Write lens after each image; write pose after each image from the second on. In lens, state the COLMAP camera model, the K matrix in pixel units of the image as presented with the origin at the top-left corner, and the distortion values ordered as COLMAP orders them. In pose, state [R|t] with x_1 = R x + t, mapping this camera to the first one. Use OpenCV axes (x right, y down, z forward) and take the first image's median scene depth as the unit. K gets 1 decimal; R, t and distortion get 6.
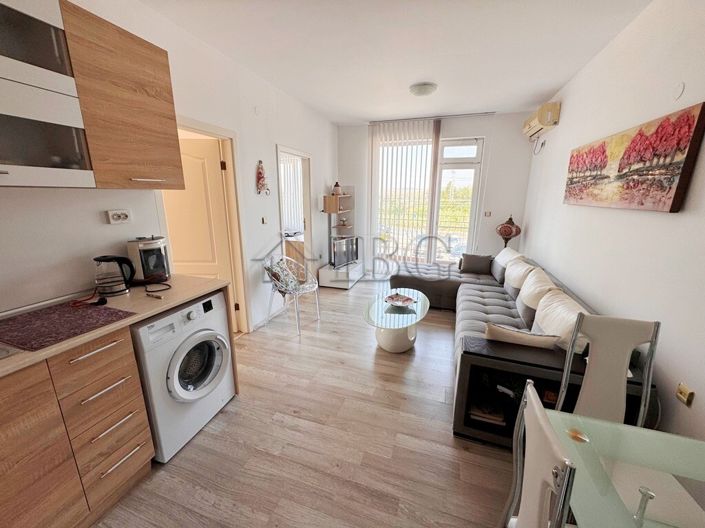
lens RADIAL K [[280.5, 0, 352.5], [0, 280.5, 264.0], [0, 0, 1]] dist [-0.002384, 0.000083]
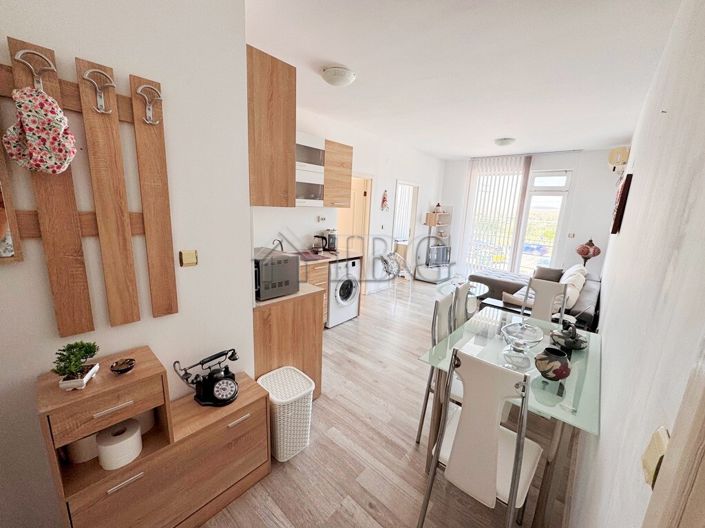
lens RADIAL K [[280.5, 0, 352.5], [0, 280.5, 264.0], [0, 0, 1]] dist [-0.002384, 0.000083]
pose [[0.920730, 0.114226, -0.373106, 0.247555], [-0.132143, 0.990971, -0.022709, 0.194601], [0.367143, 0.070212, 0.927511, -0.910678]]
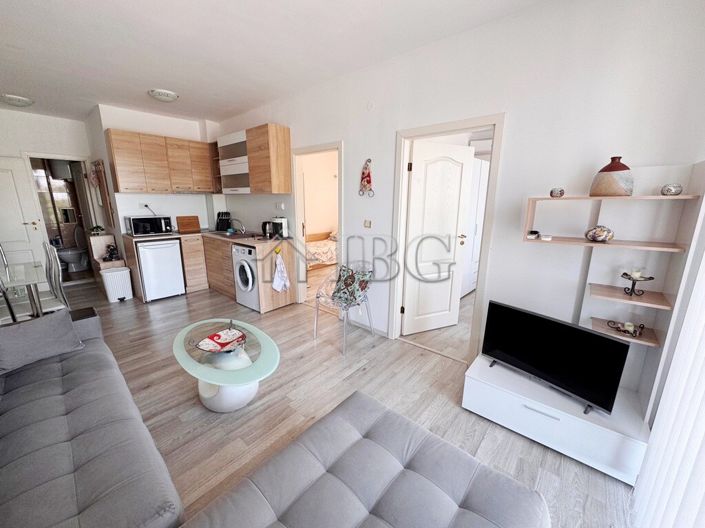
lens RADIAL K [[280.5, 0, 352.5], [0, 280.5, 264.0], [0, 0, 1]] dist [-0.002384, 0.000083]
pose [[-0.374182, 0.202487, -0.904979, 0.993543], [-0.230031, 0.925105, 0.302102, -0.522046], [0.898373, 0.321215, -0.299580, 2.211721]]
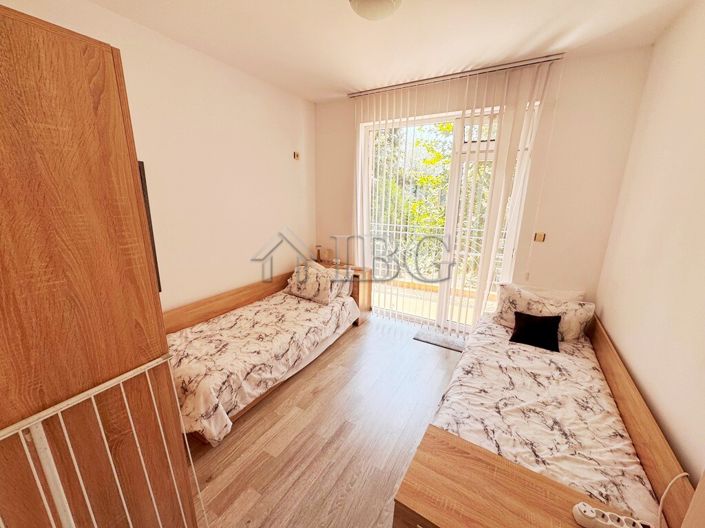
lens RADIAL K [[280.5, 0, 352.5], [0, 280.5, 264.0], [0, 0, 1]] dist [-0.002384, 0.000083]
pose [[-0.206033, 0.223992, -0.952564, -0.870855], [-0.255324, 0.927423, 0.273305, -0.341501], [0.944648, 0.299522, -0.133889, 1.242955]]
